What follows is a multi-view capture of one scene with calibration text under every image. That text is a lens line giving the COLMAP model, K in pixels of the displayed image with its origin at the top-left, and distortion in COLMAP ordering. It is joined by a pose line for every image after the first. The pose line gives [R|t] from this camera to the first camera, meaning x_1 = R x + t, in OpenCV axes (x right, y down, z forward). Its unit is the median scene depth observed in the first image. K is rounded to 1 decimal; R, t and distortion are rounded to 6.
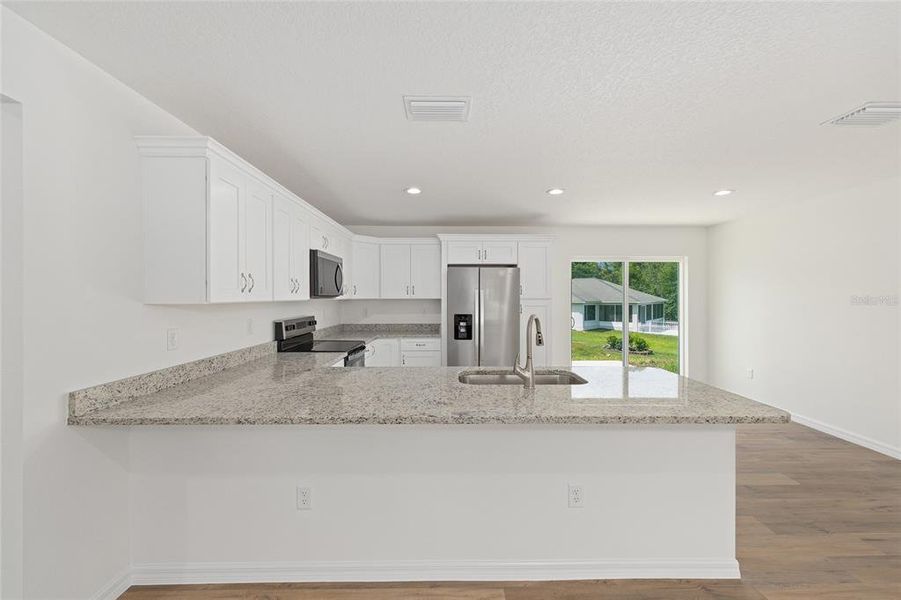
lens RADIAL K [[366.7, 0, 453.1], [0, 366.7, 294.4], [0, 0, 1]] dist [0.000937, 0.000448]
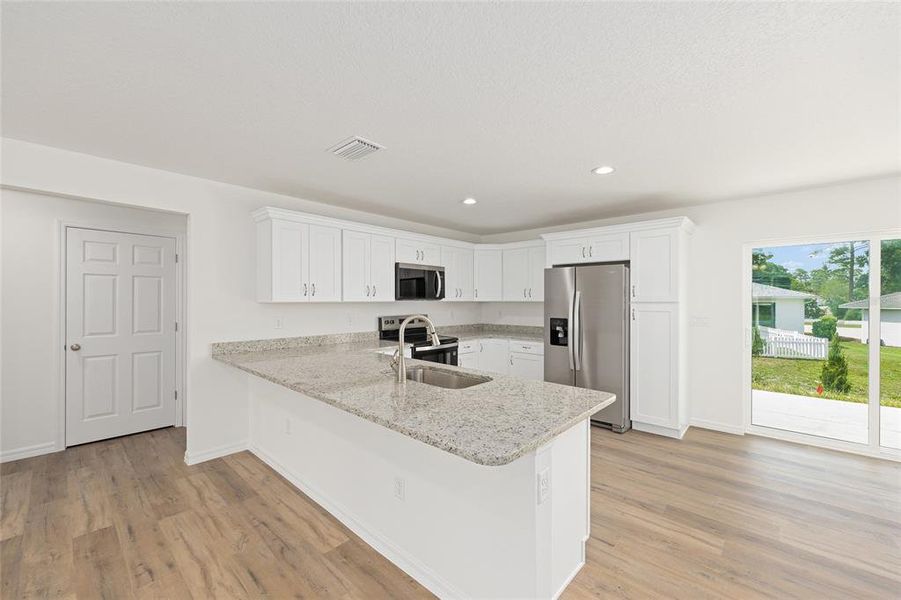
lens RADIAL K [[366.7, 0, 457.7], [0, 366.7, 303.2], [0, 0, 1]] dist [0.000937, 0.000448]
pose [[0.725828, 0.007358, -0.687837, 0.552685], [0.001852, 0.999918, 0.012651, 0.004627], [0.687874, -0.010456, 0.725755, 0.169603]]
